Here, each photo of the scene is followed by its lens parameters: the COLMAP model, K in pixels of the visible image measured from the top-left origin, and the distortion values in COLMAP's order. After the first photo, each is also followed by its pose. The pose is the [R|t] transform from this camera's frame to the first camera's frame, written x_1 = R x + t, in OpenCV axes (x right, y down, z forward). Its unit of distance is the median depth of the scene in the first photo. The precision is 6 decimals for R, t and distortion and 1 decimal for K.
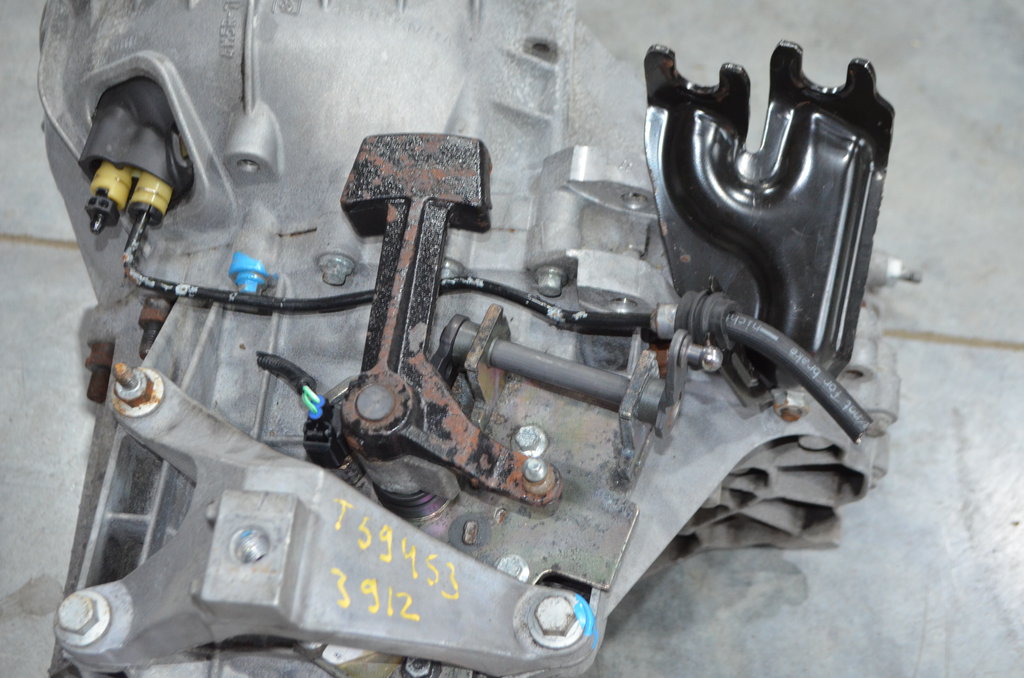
lens RADIAL K [[1642.7, 0, 511.1], [0, 1642.7, 336.2], [0, 0, 1]] dist [-0.007126, 0.000000]
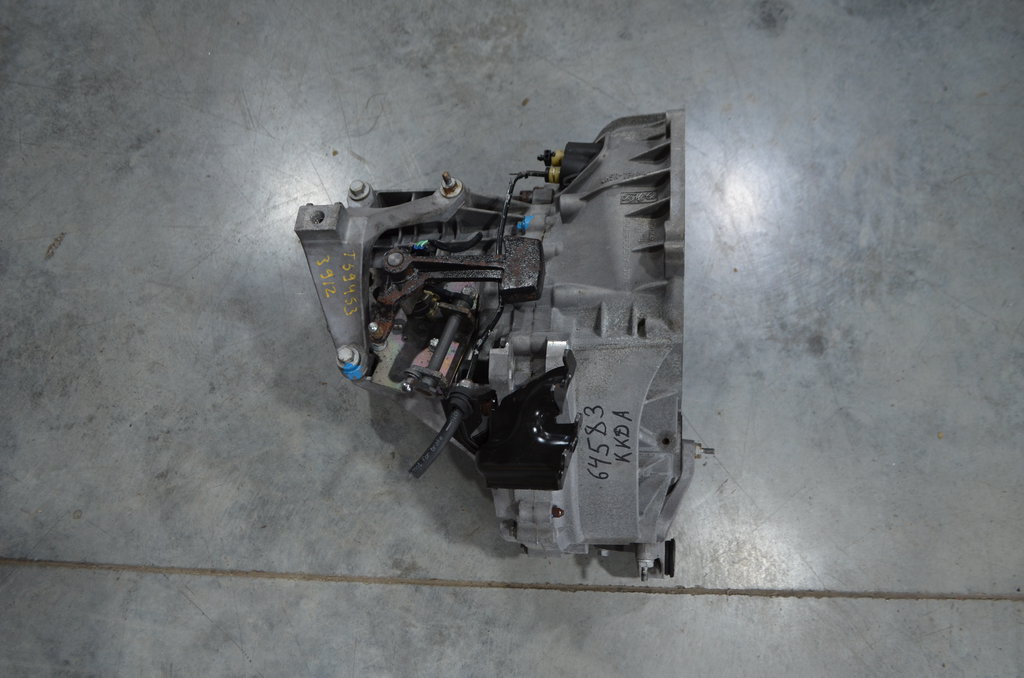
lens RADIAL K [[829.0, 0, 517.5], [0, 829.0, 340.3], [0, 0, 1]] dist [-0.081039, 0.015239]
pose [[0.998245, -0.047232, -0.035730, 0.550219], [0.057798, 0.908543, 0.413773, -0.863525], [0.012919, -0.415112, 0.909679, 0.391649]]
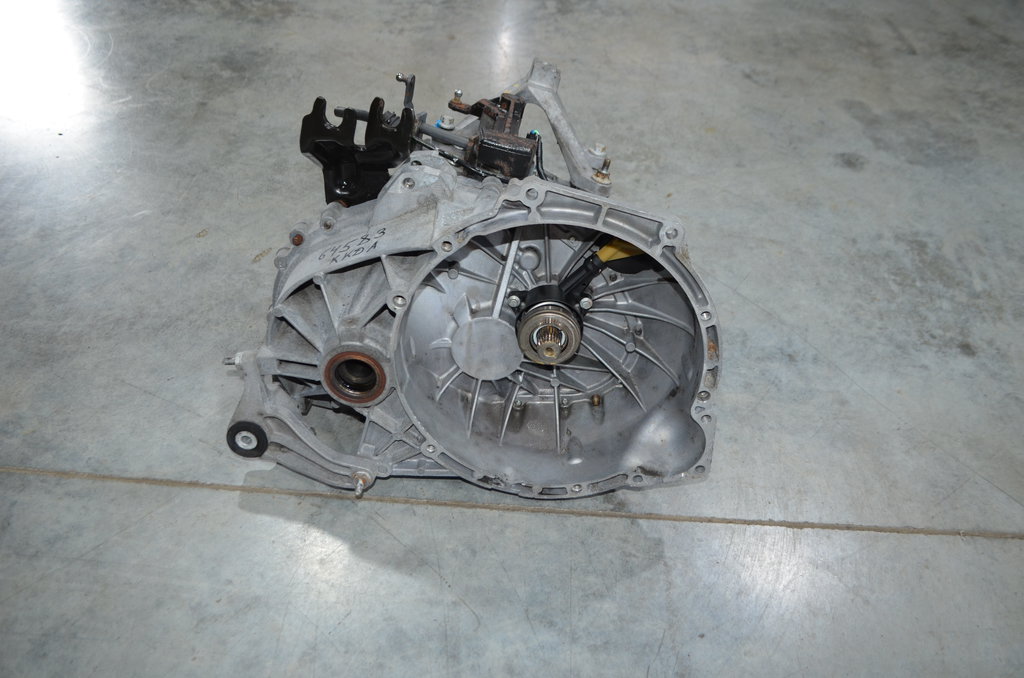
lens RADIAL K [[829.0, 0, 514.5], [0, 829.0, 345.7], [0, 0, 1]] dist [-0.081039, 0.015239]
pose [[0.999106, -0.037776, 0.018990, 0.150444], [0.039986, 0.990166, -0.134061, -0.090196], [-0.013739, 0.134701, 0.990791, 0.204636]]
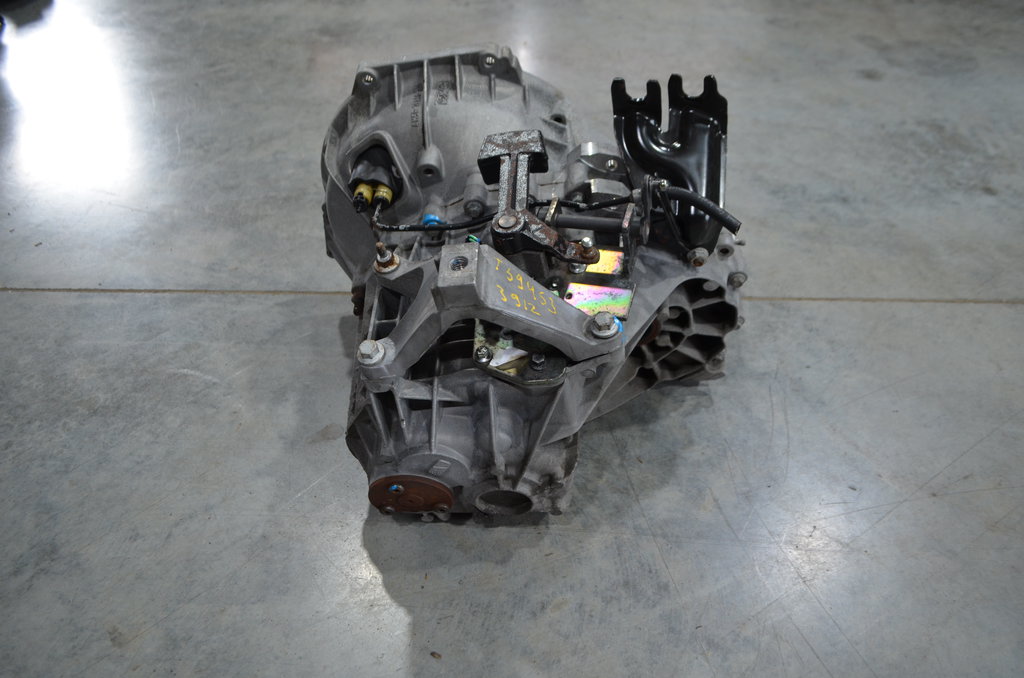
lens RADIAL K [[829.0, 0, 513.1], [0, 829.0, 340.6], [0, 0, 1]] dist [-0.081039, 0.015239]
pose [[0.995224, -0.096749, 0.013009, -0.083440], [0.097381, 0.974646, -0.201449, 0.322787], [0.006811, 0.201754, 0.979413, -0.001512]]
